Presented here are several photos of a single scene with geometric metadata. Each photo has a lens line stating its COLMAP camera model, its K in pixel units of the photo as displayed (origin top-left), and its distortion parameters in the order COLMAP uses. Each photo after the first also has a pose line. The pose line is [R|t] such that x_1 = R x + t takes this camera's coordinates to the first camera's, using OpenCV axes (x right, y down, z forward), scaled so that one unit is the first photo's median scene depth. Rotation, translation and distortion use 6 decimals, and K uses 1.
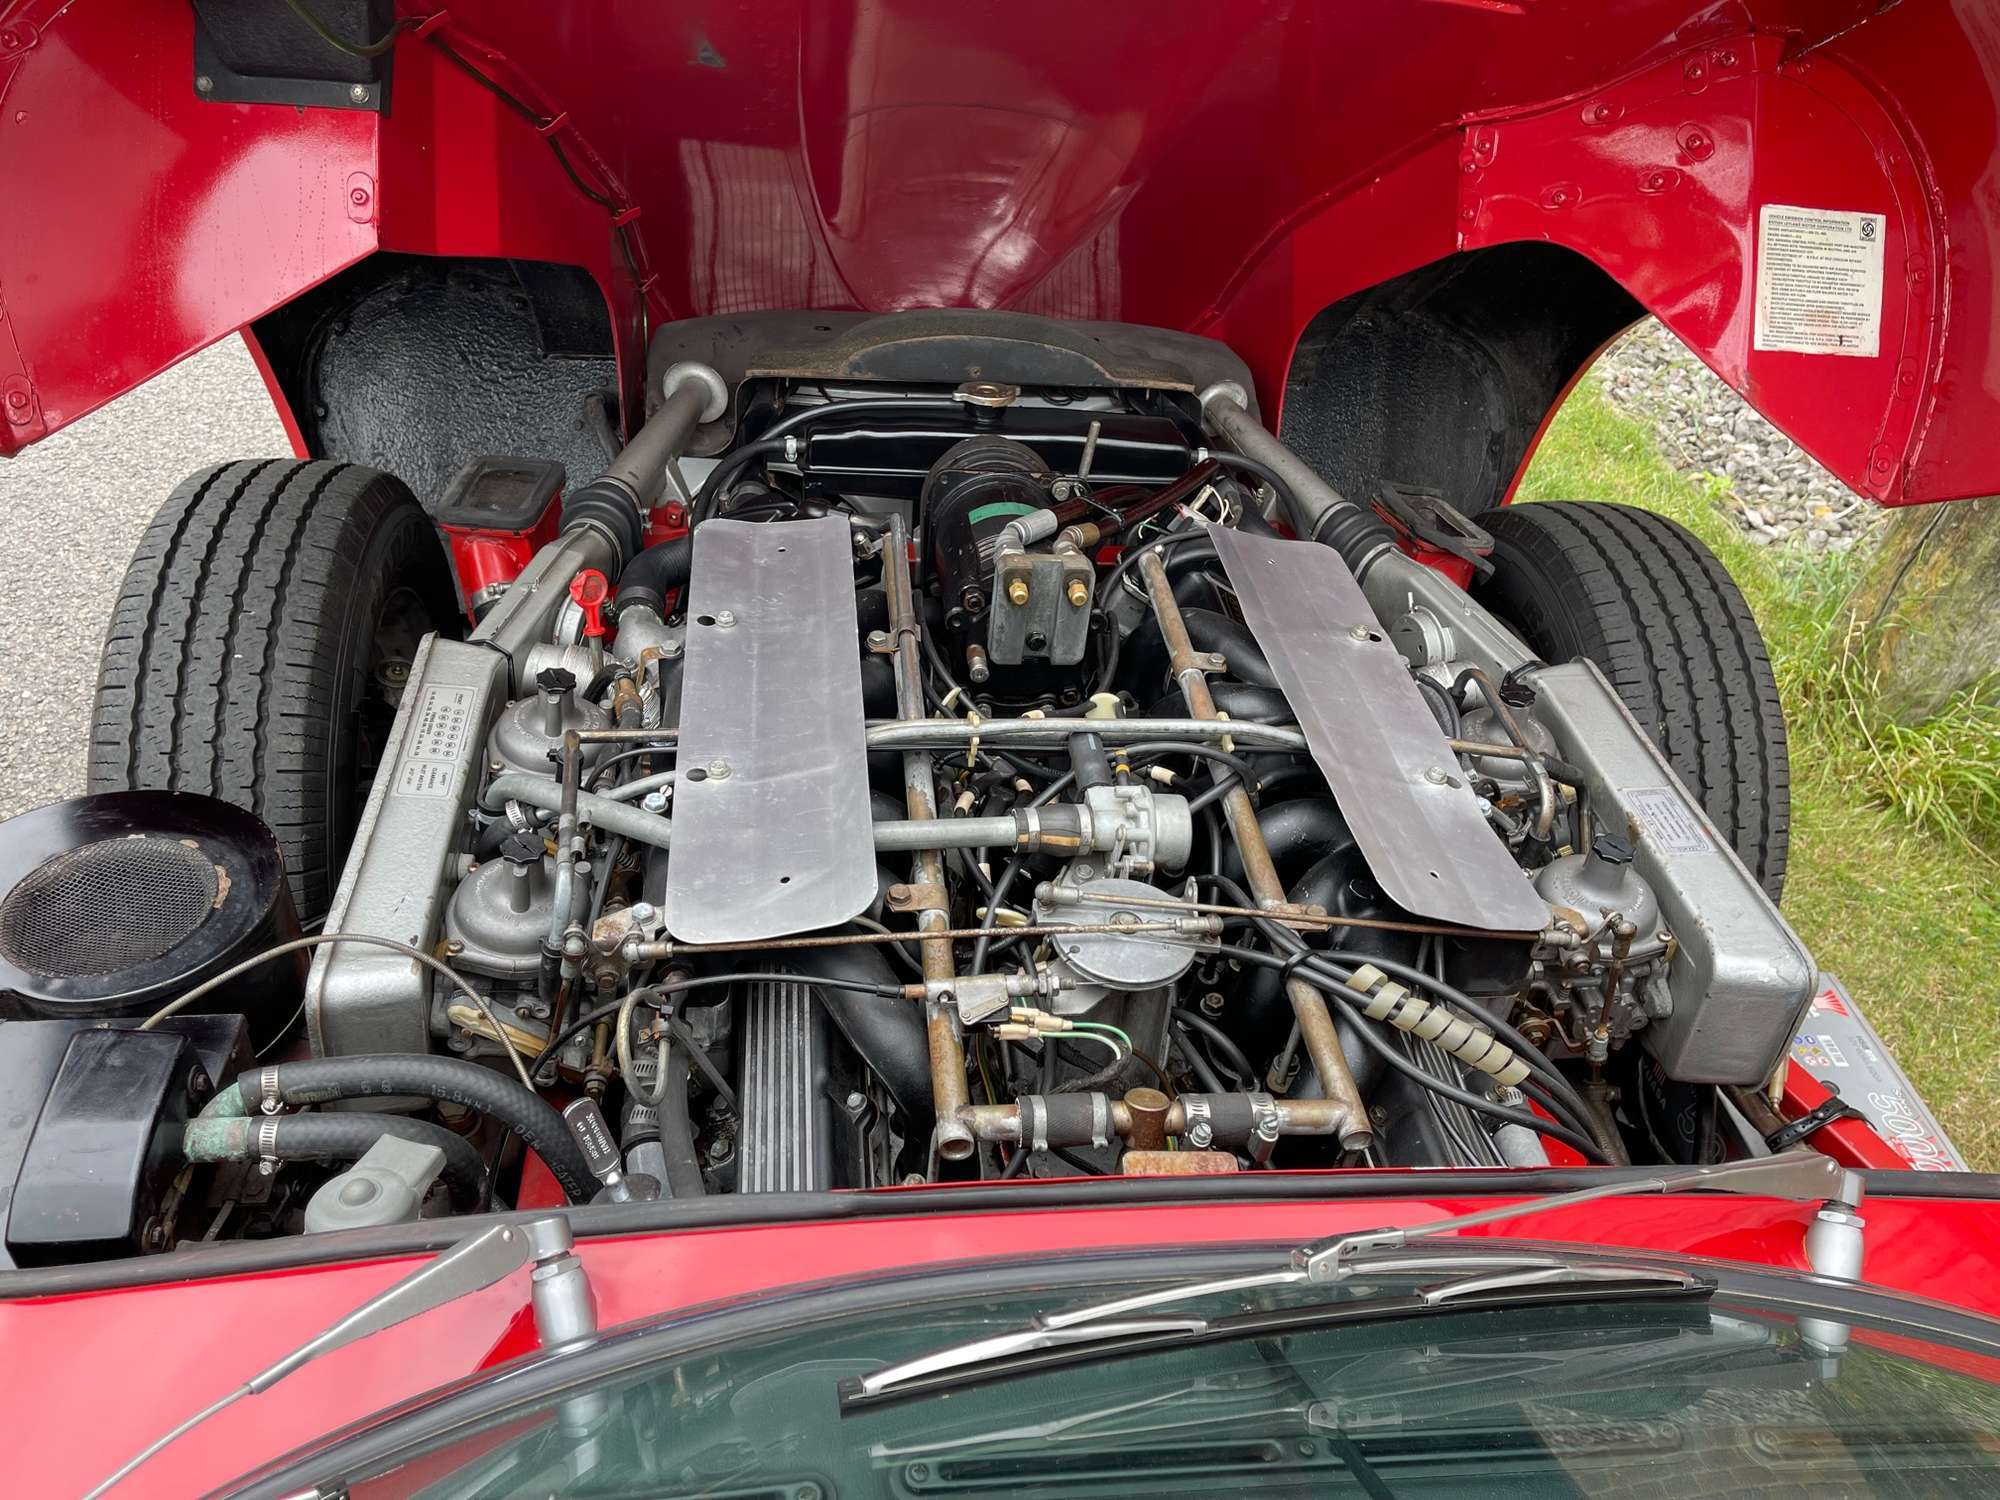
lens RADIAL K [[1493.1, 0, 1000.0], [0, 1493.1, 750.0], [0, 0, 1]] dist [0.074733, -0.096278]
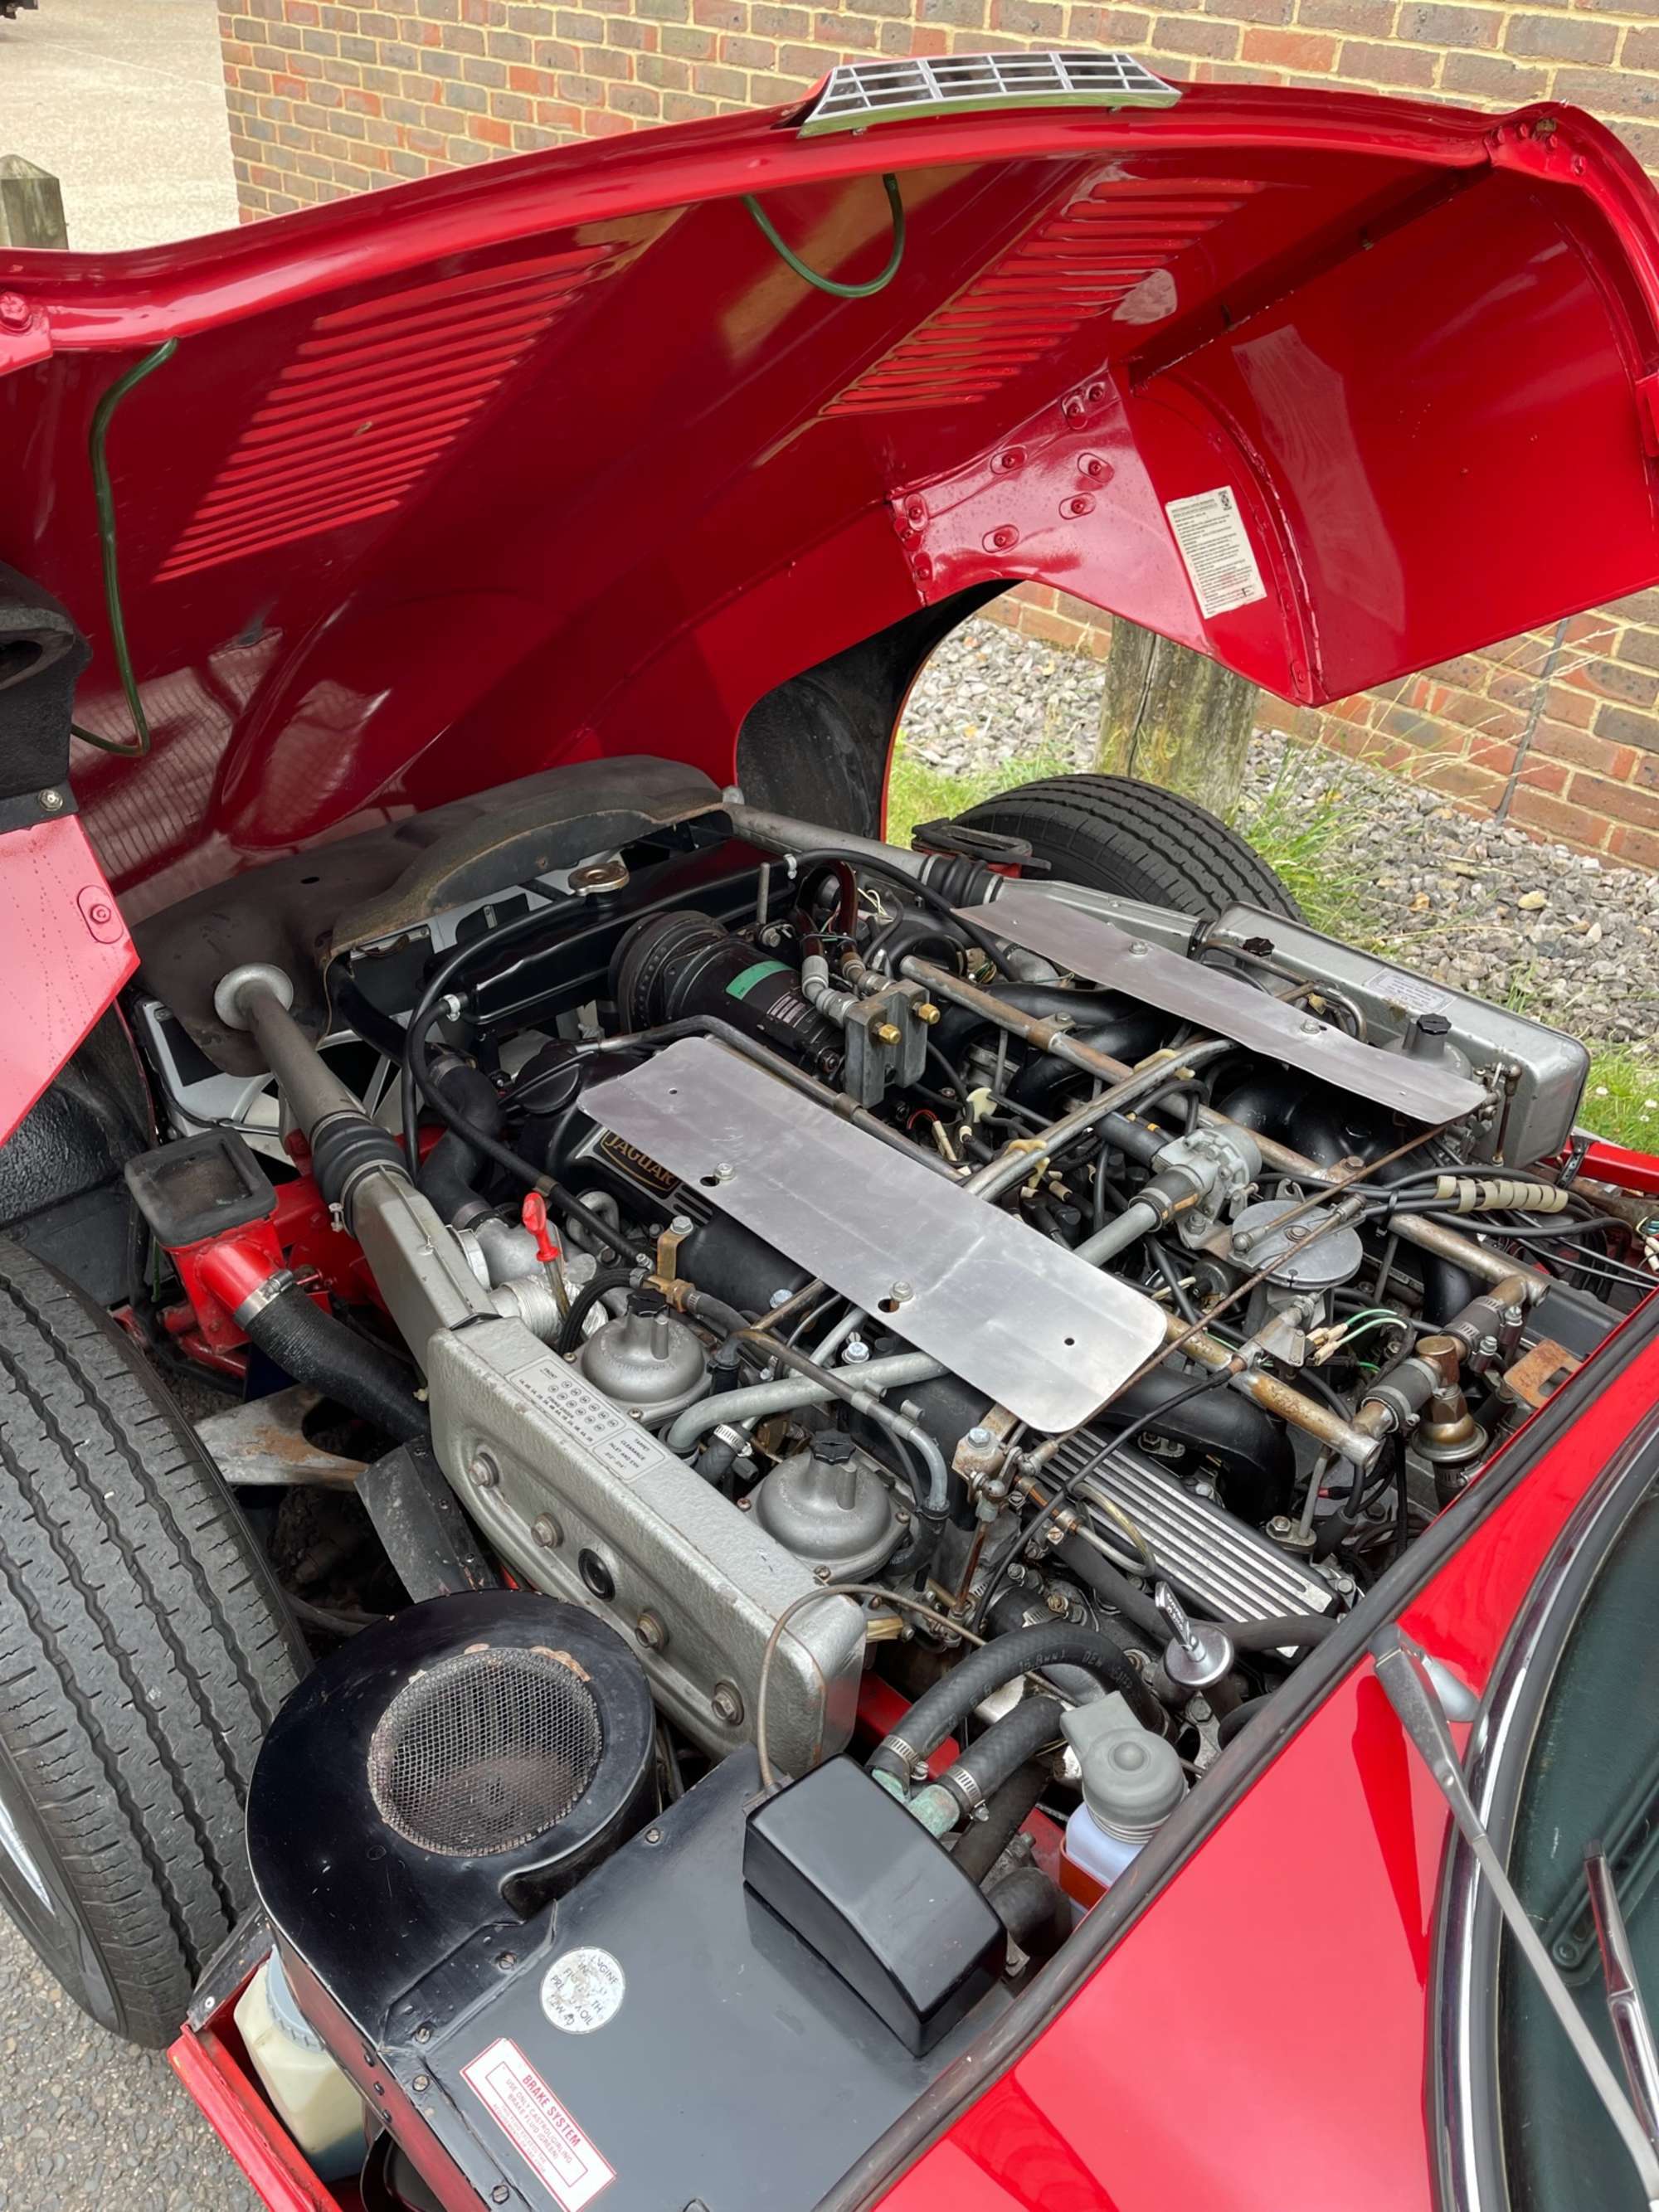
lens RADIAL K [[1651.5, 0, 829.5], [0, 1651.5, 1106.0], [0, 0, 1]] dist [0.074733, -0.096278]
pose [[0.784857, -0.413449, 0.461584, -0.503603], [0.418390, 0.903025, 0.097444, -0.167931], [-0.457110, 0.116642, 0.881728, 0.014749]]
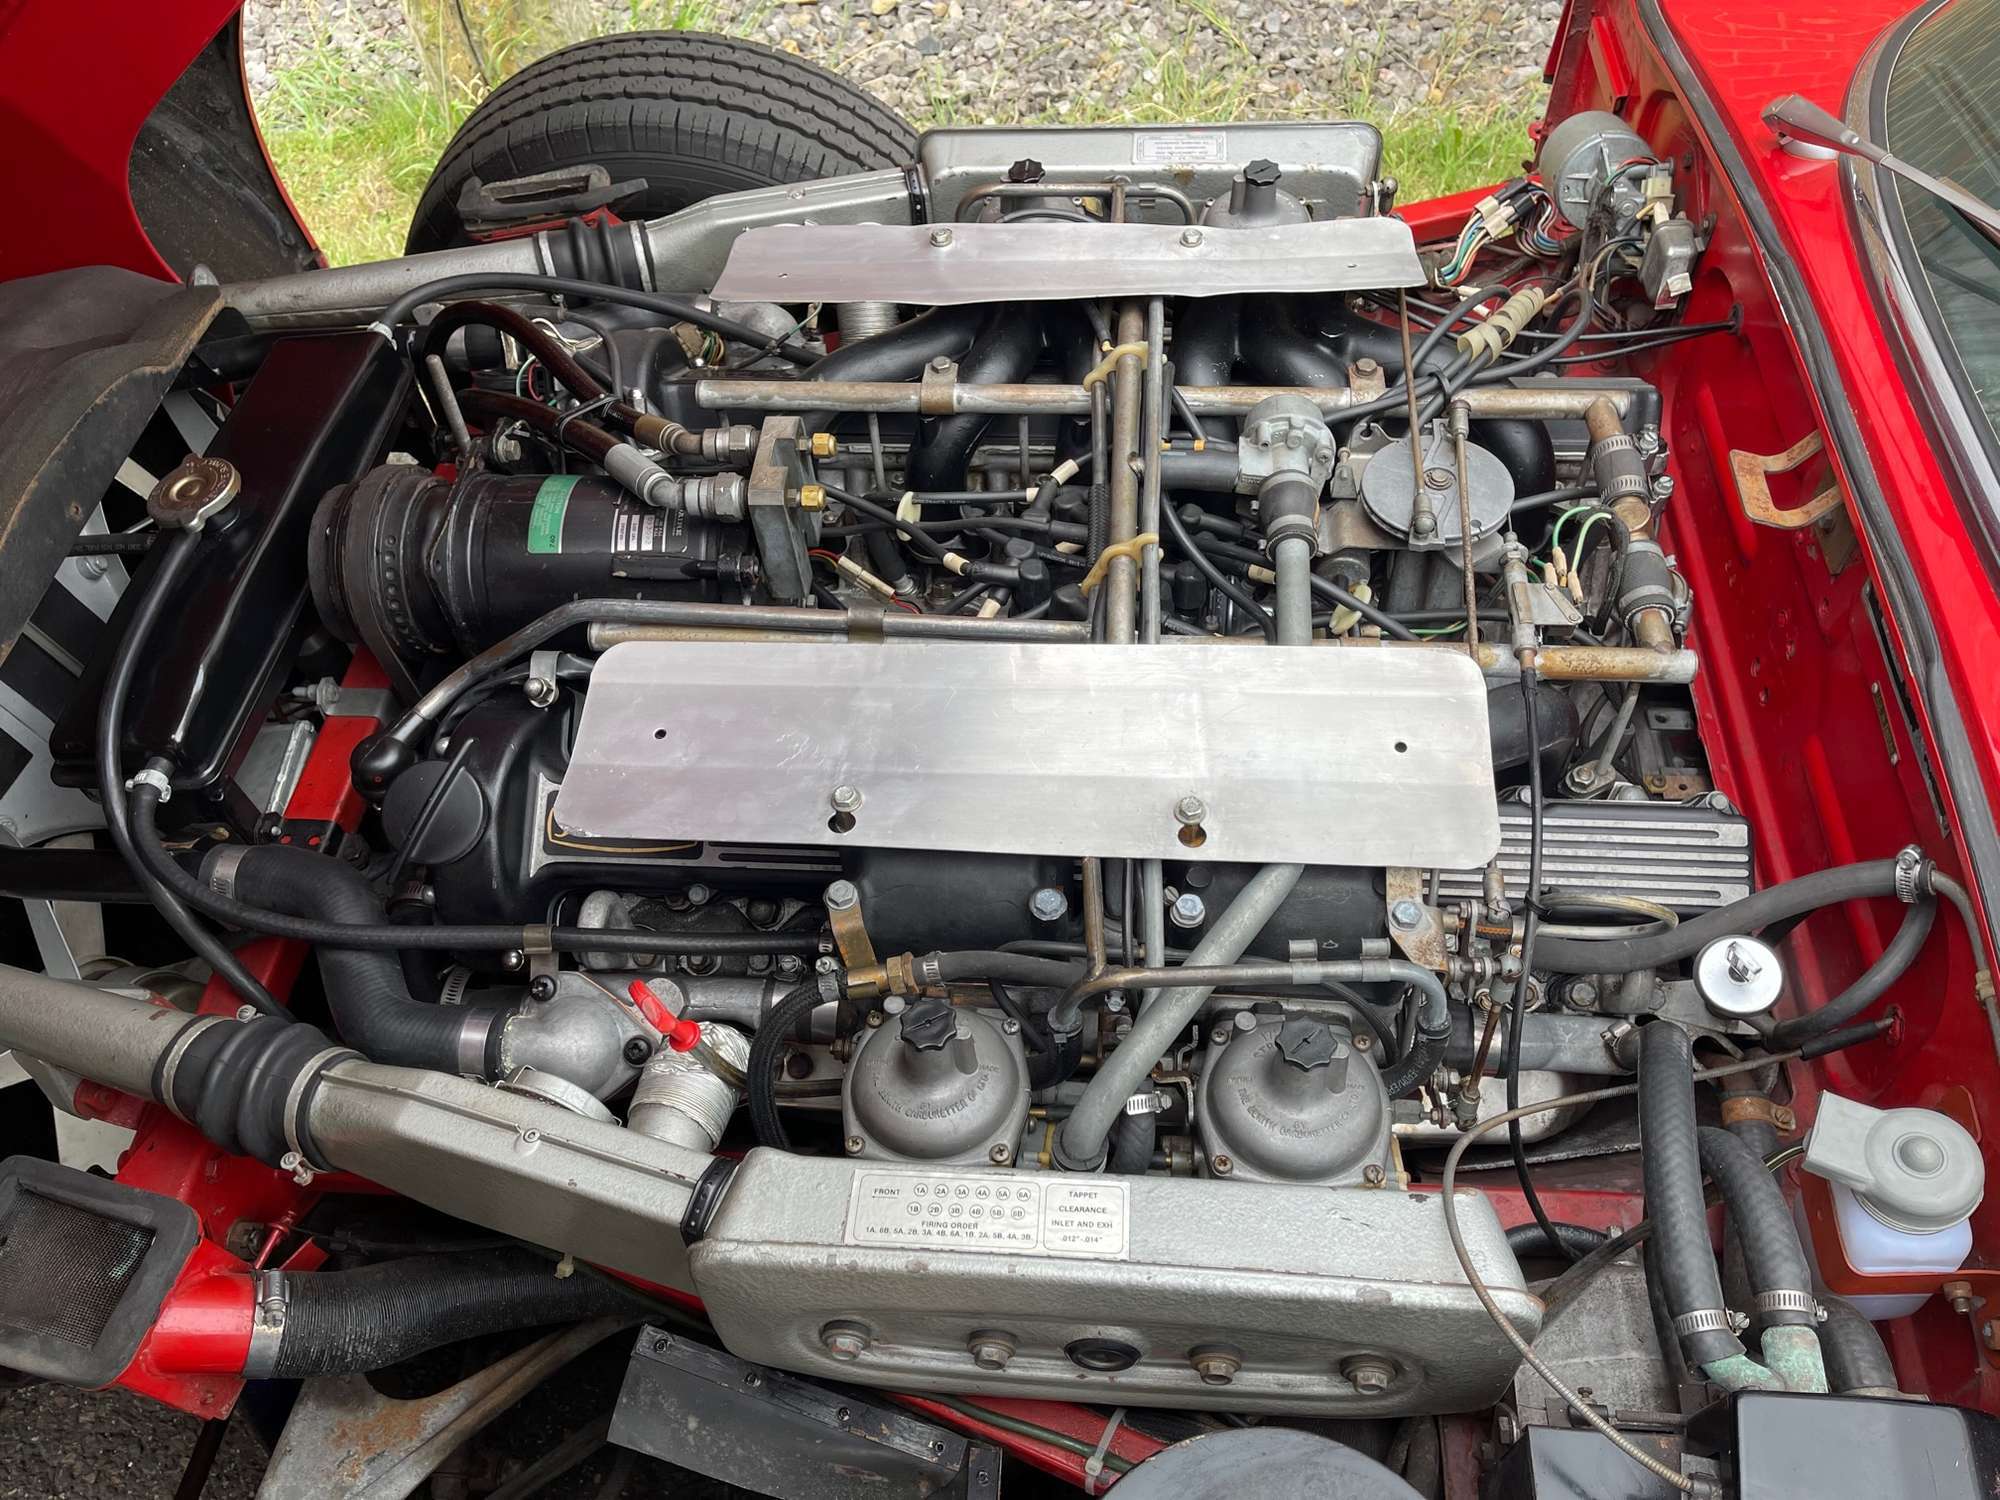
lens RADIAL K [[1509.6, 0, 994.6], [0, 1509.6, 748.7], [0, 0, 1]] dist [0.037313, -0.048116]
pose [[0.179397, -0.837452, 0.516228, -0.424480], [0.659558, 0.491726, 0.568497, -0.374487], [-0.729932, 0.238495, 0.640562, 0.412662]]
